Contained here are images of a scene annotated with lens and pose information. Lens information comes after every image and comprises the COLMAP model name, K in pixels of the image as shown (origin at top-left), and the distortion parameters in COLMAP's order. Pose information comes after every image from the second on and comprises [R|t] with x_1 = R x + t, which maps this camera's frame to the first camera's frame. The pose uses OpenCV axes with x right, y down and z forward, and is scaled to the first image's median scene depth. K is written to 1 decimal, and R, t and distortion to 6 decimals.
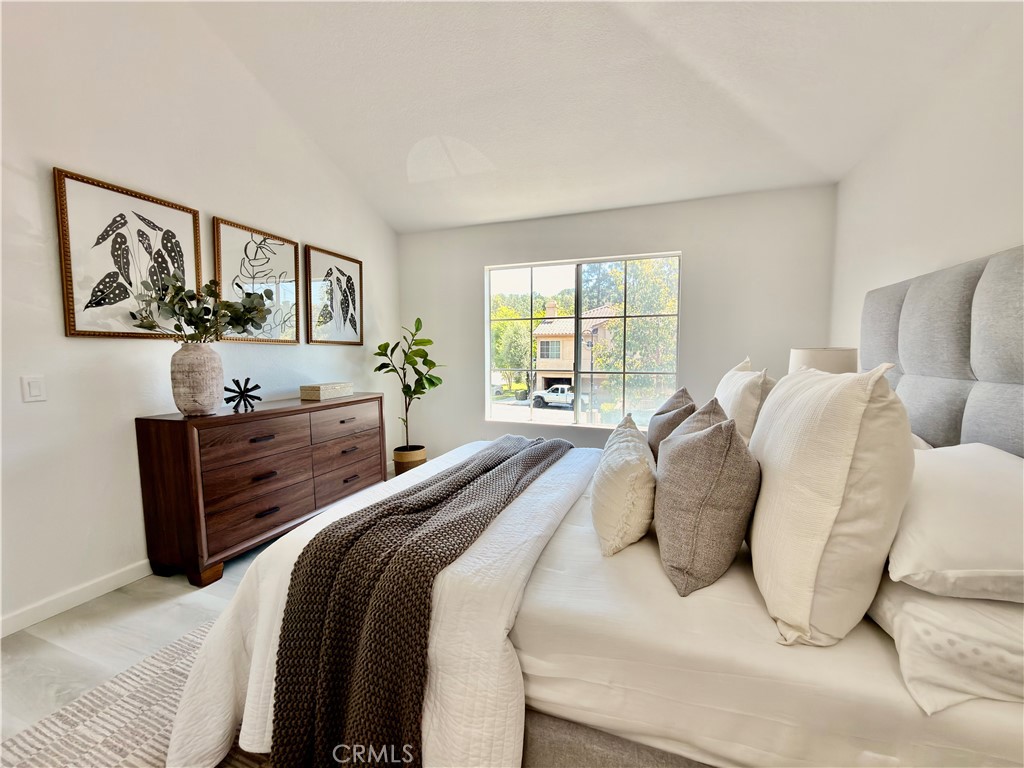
lens RADIAL K [[407.2, 0, 512.0], [0, 407.2, 384.0], [0, 0, 1]] dist [-0.001059, -0.000127]
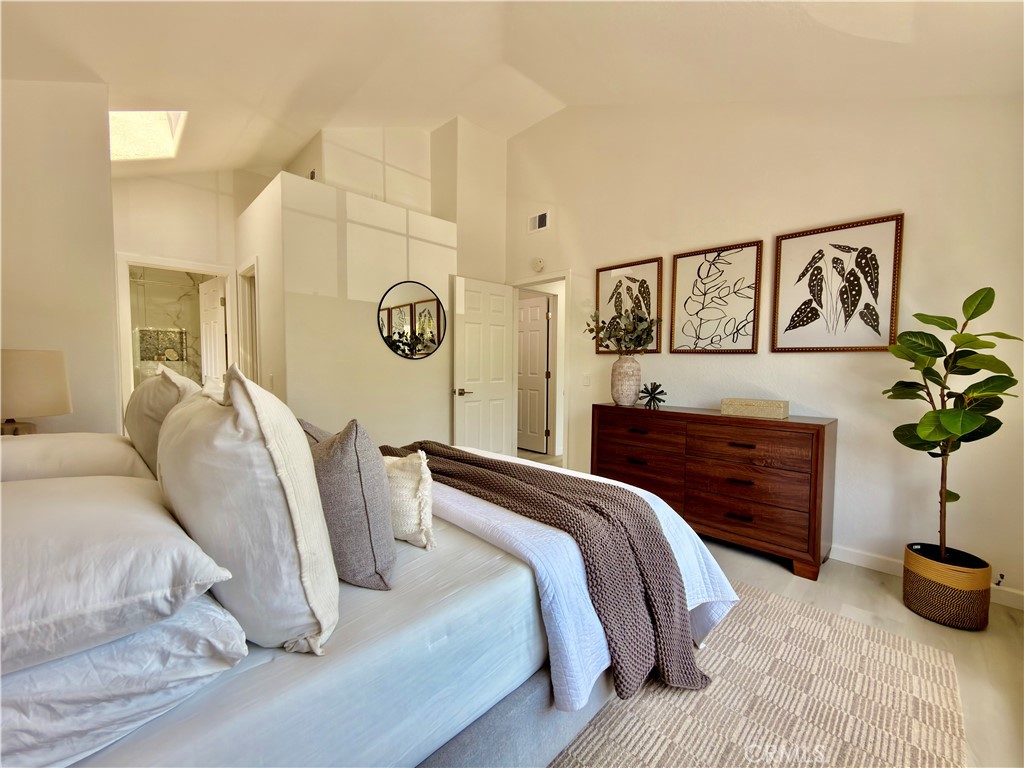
lens RADIAL K [[387.5, 0, 642.0], [0, 387.5, 383.0], [0, 0, 1]] dist [-0.000505, -0.000047]
pose [[-0.270682, 0.044972, -0.961618, 0.323327], [-0.081752, 0.994226, 0.069509, -0.060284], [0.959191, 0.097429, -0.265443, 0.848974]]
